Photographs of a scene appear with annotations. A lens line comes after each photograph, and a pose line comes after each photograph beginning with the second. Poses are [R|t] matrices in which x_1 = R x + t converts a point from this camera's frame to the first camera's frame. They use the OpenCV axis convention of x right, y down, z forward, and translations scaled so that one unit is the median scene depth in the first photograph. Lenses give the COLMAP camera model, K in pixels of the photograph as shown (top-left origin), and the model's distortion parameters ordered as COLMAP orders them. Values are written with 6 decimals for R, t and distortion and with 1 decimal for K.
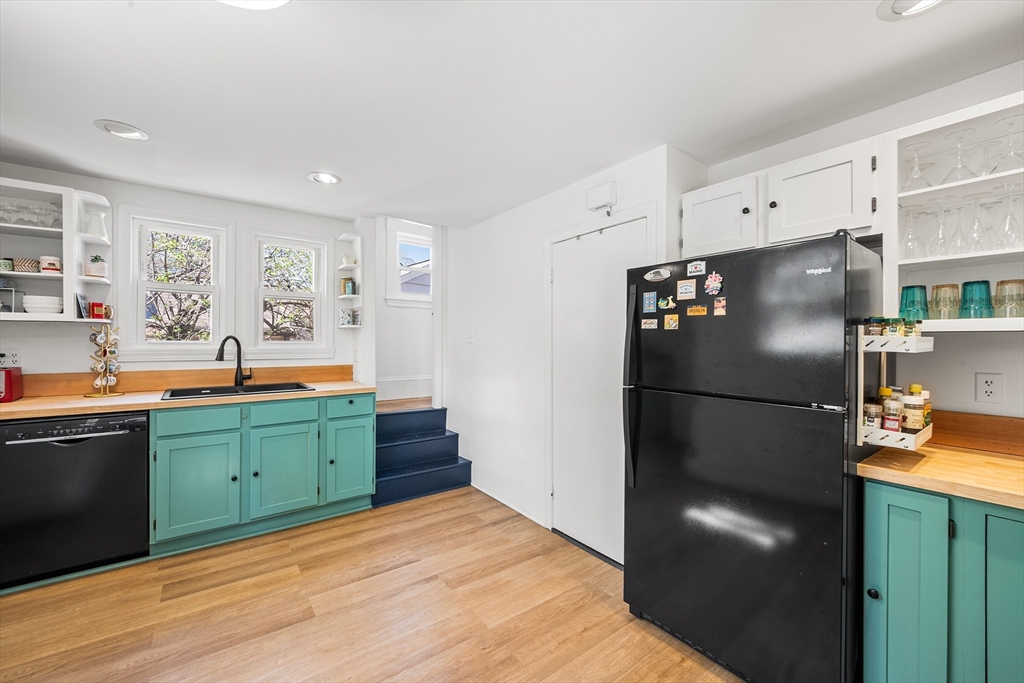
lens RADIAL K [[418.1, 0, 513.8], [0, 418.1, 341.8], [0, 0, 1]] dist [-0.000510, 0.000001]
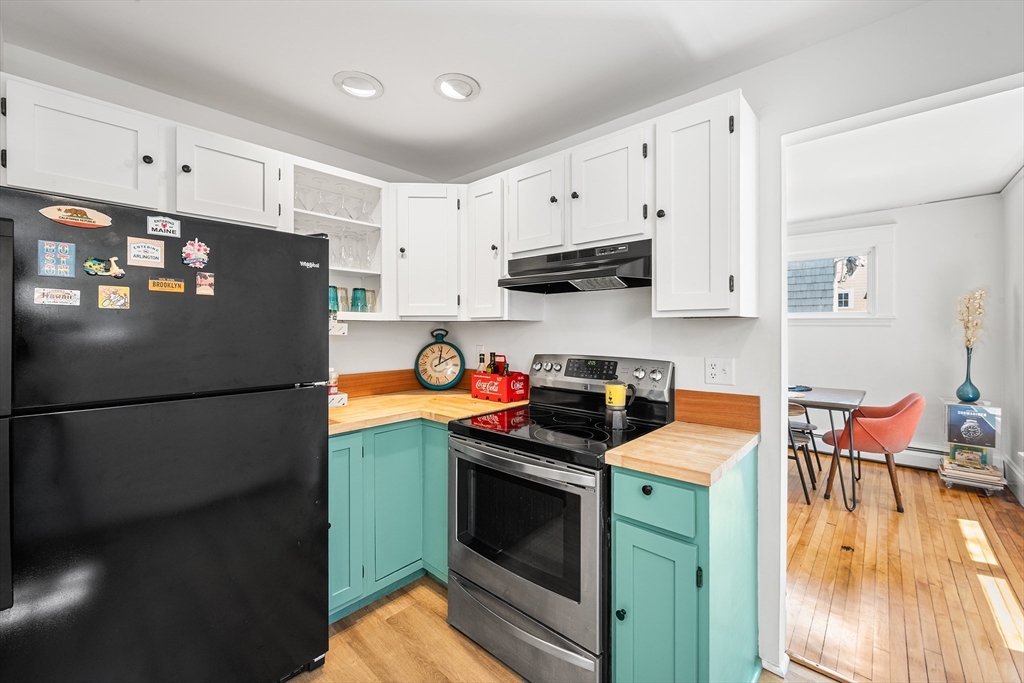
lens RADIAL K [[418.1, 0, 513.7], [0, 418.1, 333.1], [0, 0, 1]] dist [-0.000510, 0.000001]
pose [[-0.184058, -0.016984, 0.982769, -0.386455], [-0.000160, 0.999851, 0.017249, -0.003632], [-0.982915, 0.003017, -0.184033, 0.534658]]
